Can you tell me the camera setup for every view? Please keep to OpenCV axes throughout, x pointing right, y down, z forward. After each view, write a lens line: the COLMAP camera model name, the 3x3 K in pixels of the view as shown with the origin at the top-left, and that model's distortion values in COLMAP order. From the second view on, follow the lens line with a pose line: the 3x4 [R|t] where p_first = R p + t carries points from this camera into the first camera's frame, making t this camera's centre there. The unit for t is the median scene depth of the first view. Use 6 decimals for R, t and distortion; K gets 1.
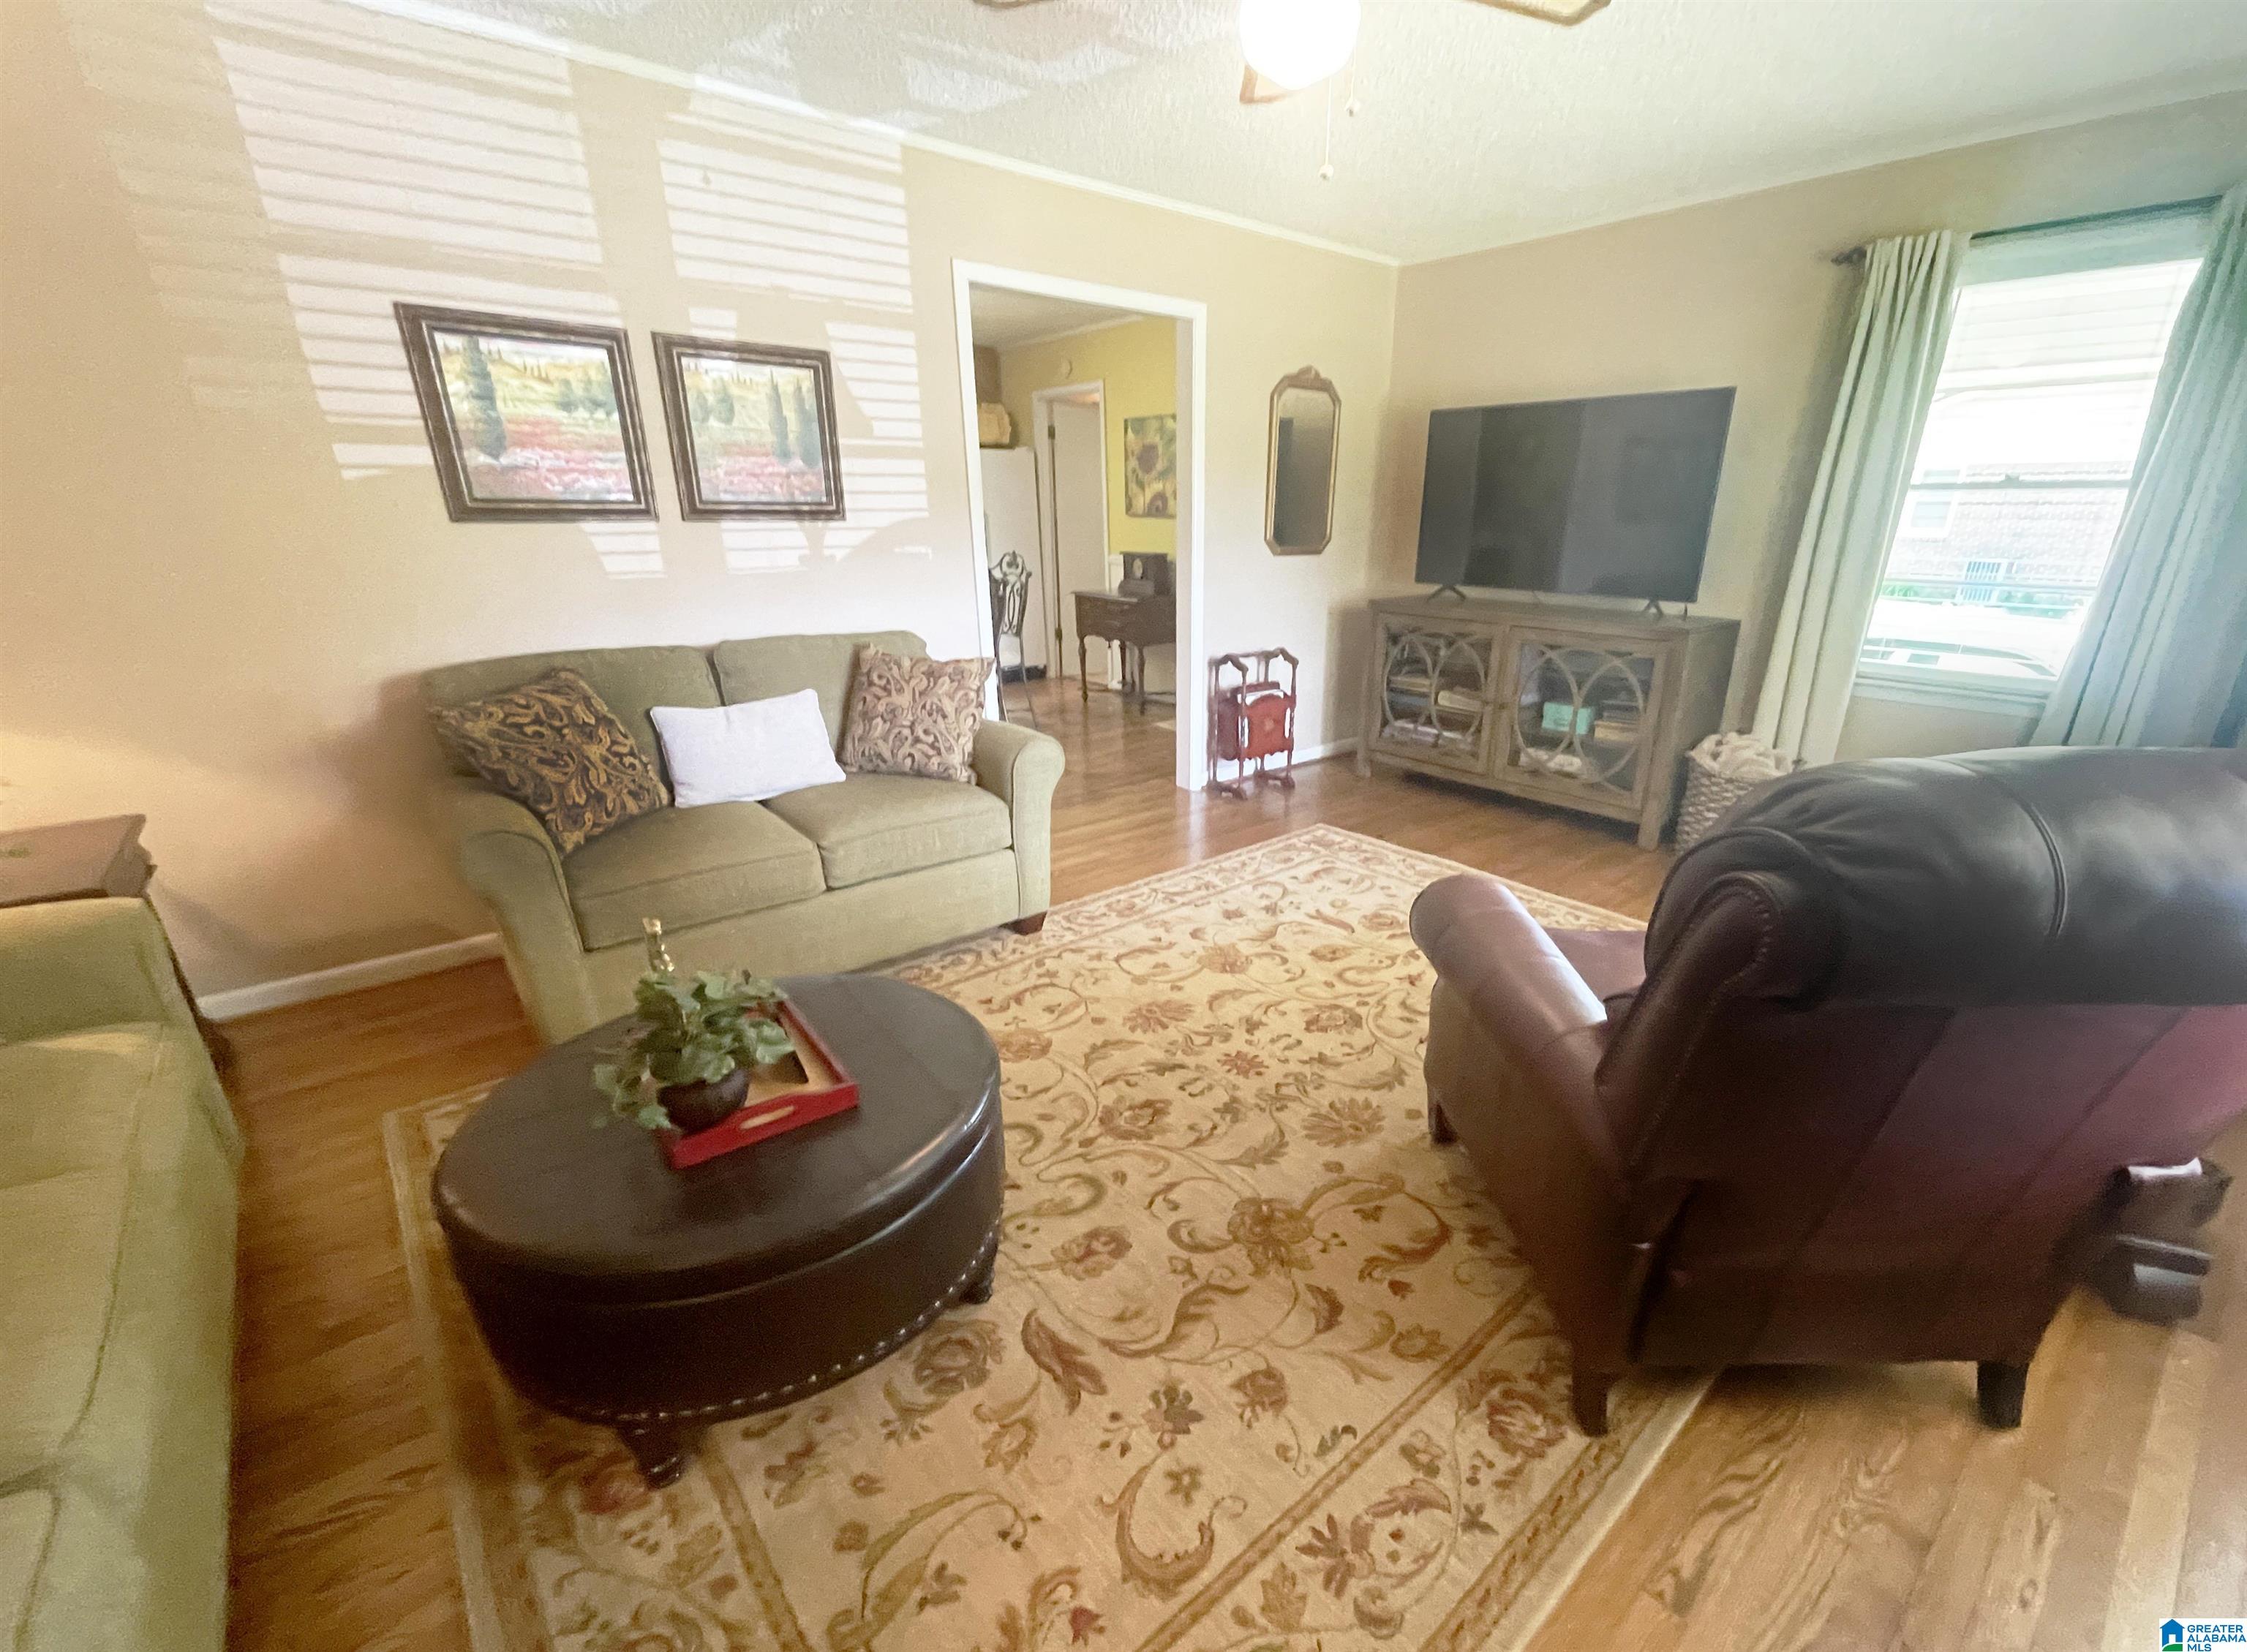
lens RADIAL K [[970.2, 0, 1182.8], [0, 970.2, 874.7], [0, 0, 1]] dist [0.005061, 0.000607]
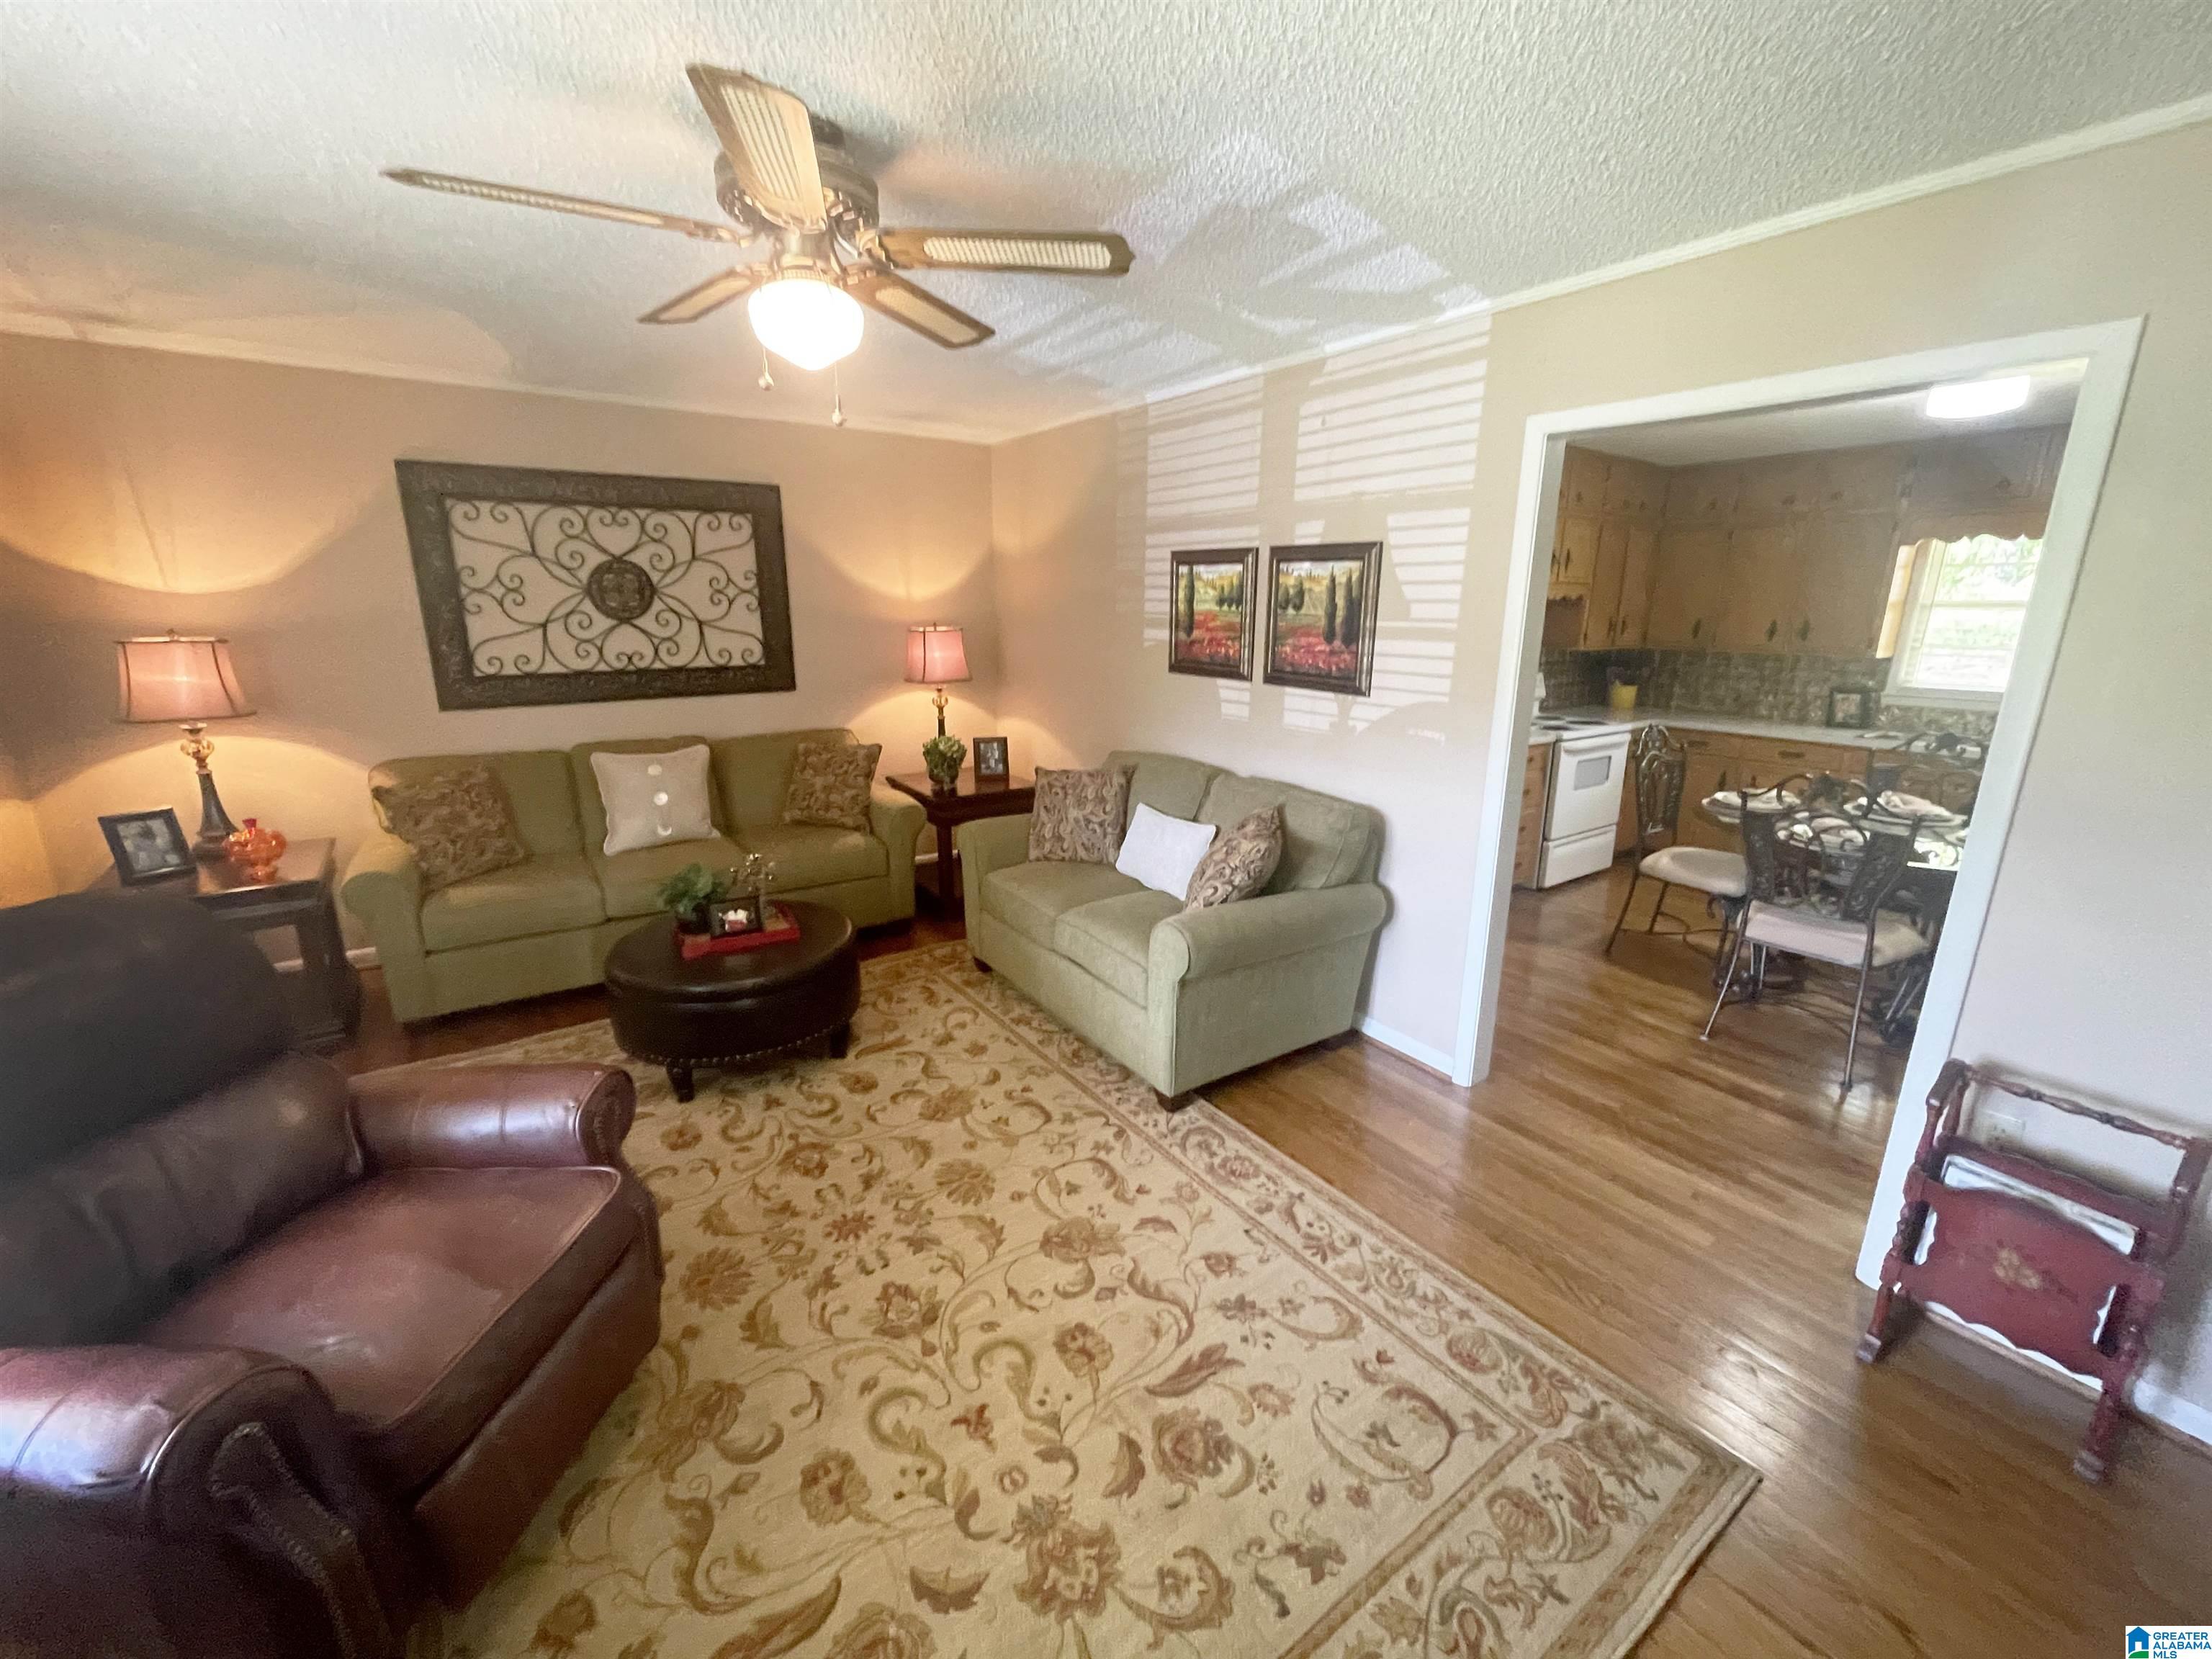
lens RADIAL K [[905.6, 0, 1112.8], [0, 905.6, 825.7], [0, 0, 1]] dist [-0.001091, 0.001043]
pose [[-0.109131, 0.243847, -0.963654, 0.676291], [-0.362324, 0.892991, 0.266998, -0.430066], [0.925641, 0.378292, -0.009101, 0.873111]]
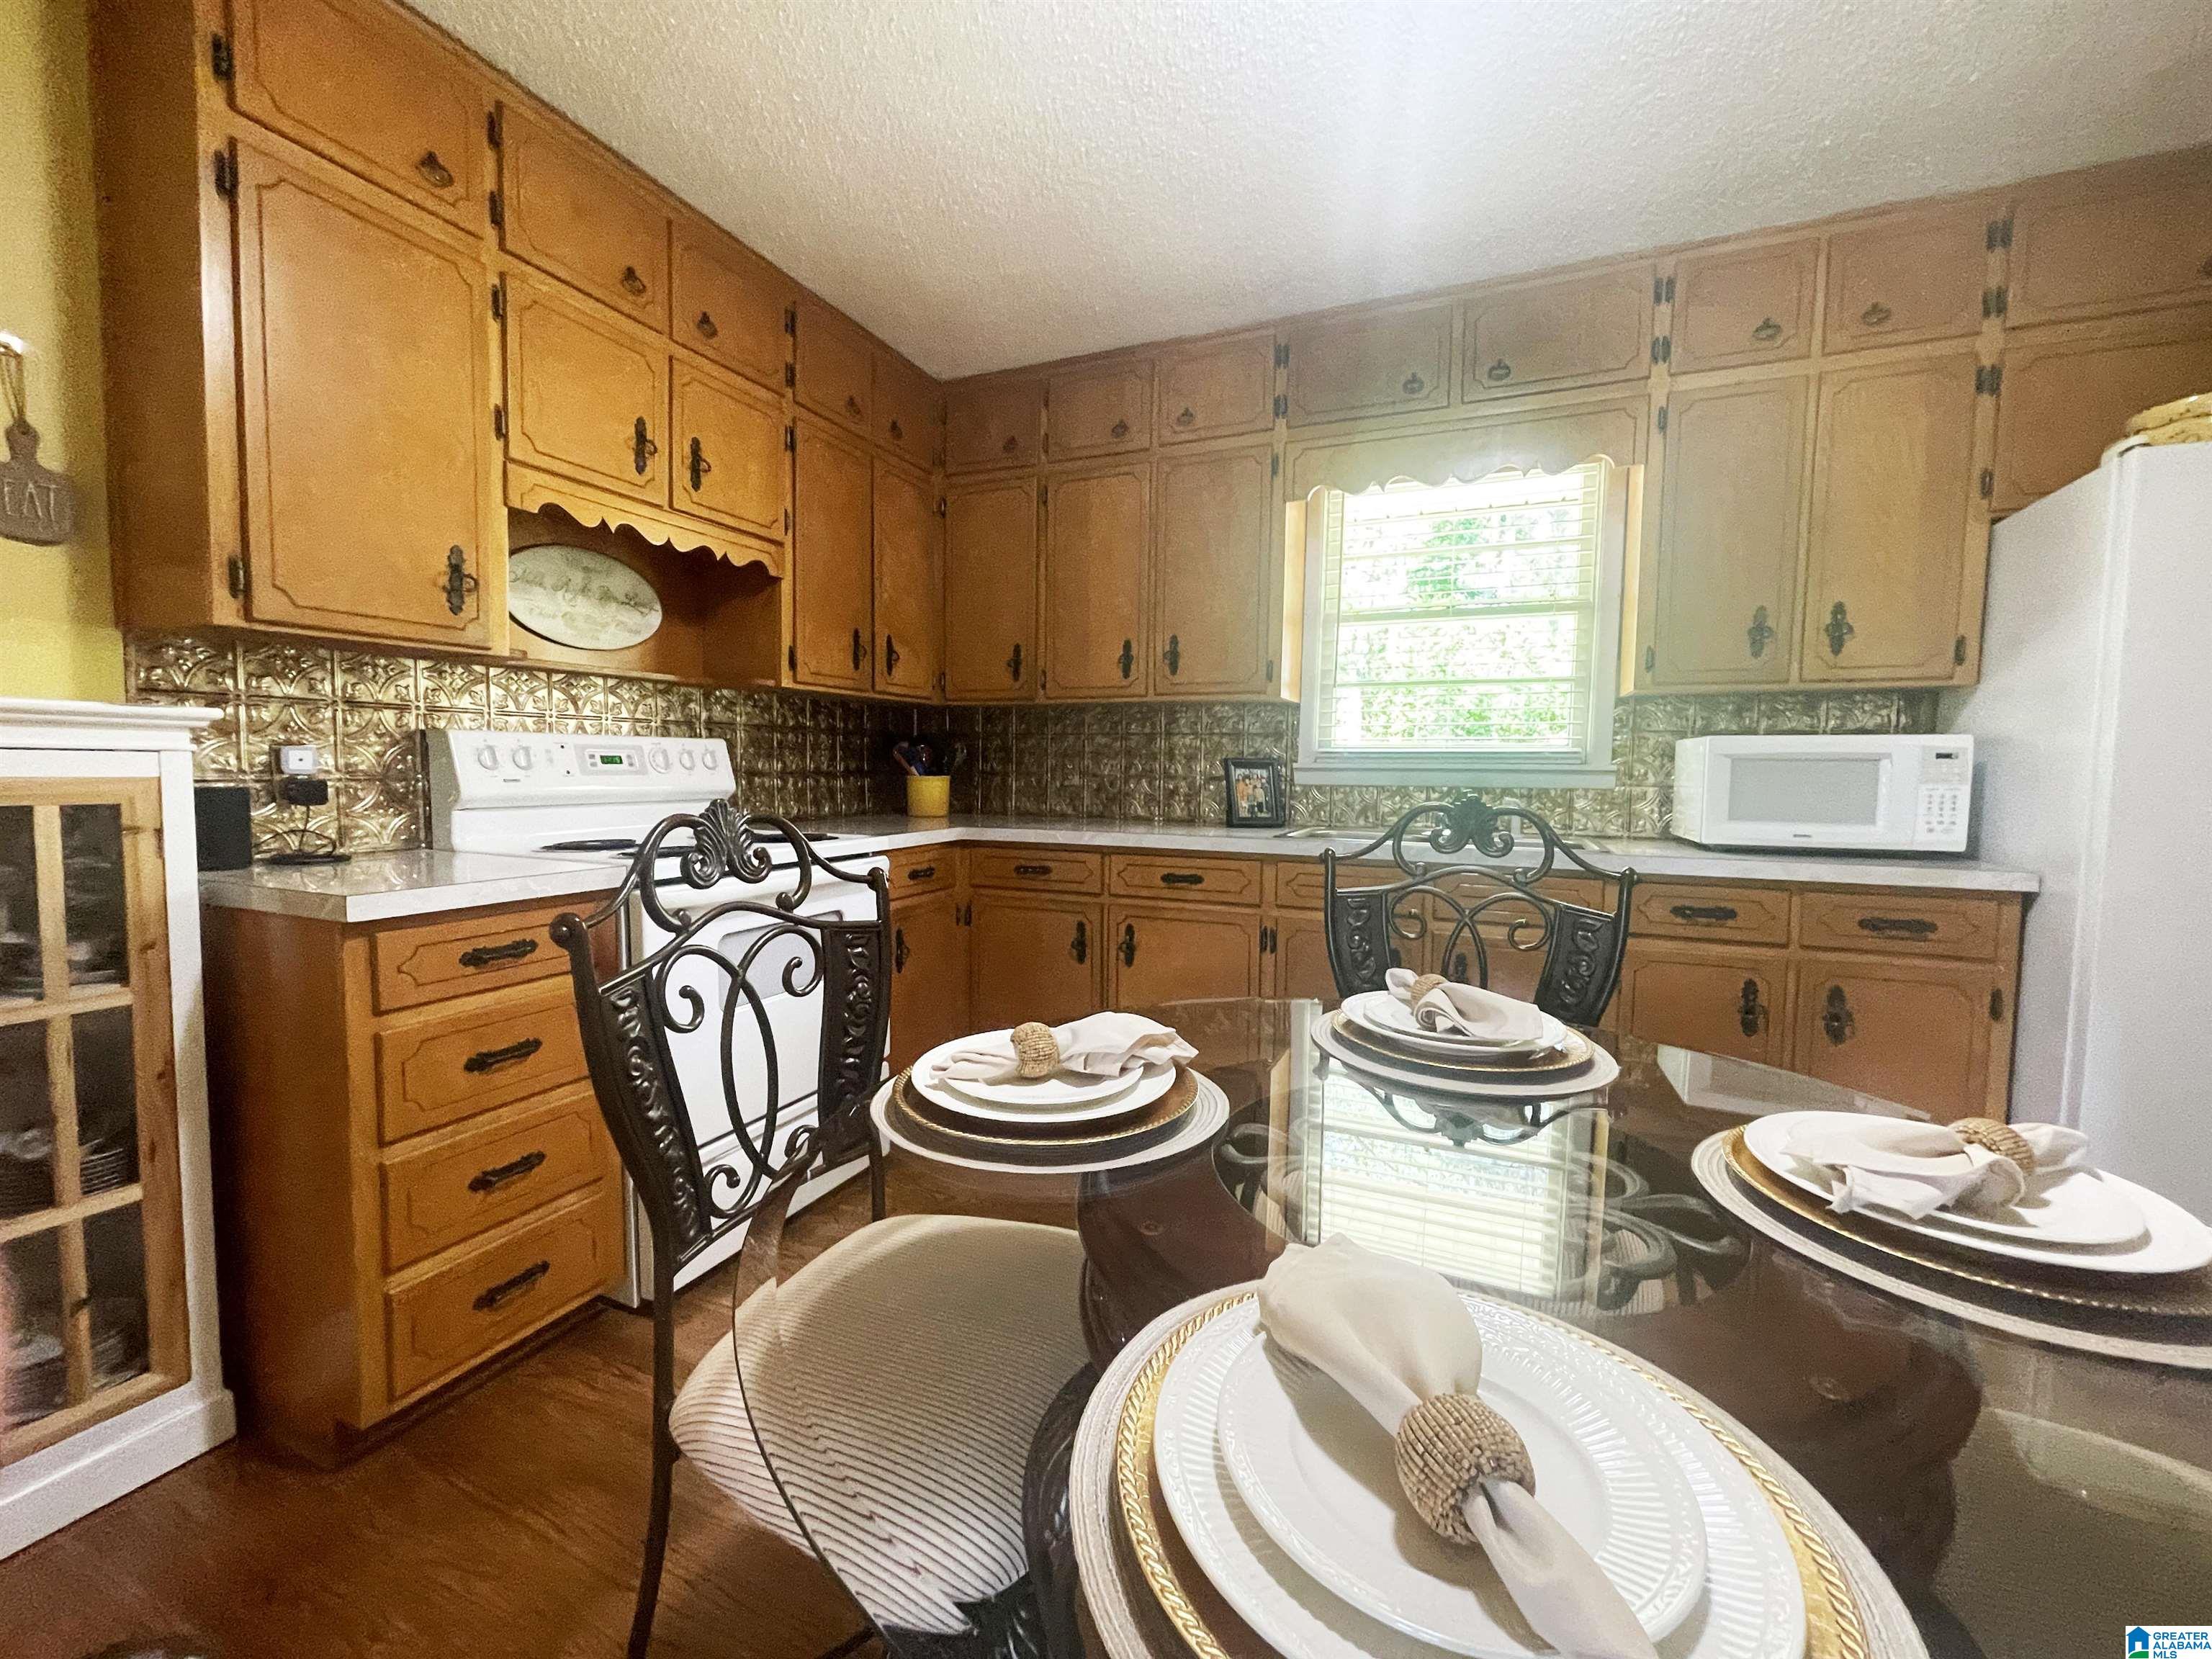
lens RADIAL K [[905.6, 0, 1111.3], [0, 905.6, 827.0], [0, 0, 1]] dist [-0.001091, 0.001043]
pose [[0.417425, 0.076149, -0.905515, -0.311553], [-0.335102, 0.939152, -0.075498, -0.510919], [0.844667, 0.334954, 0.417544, 1.507358]]
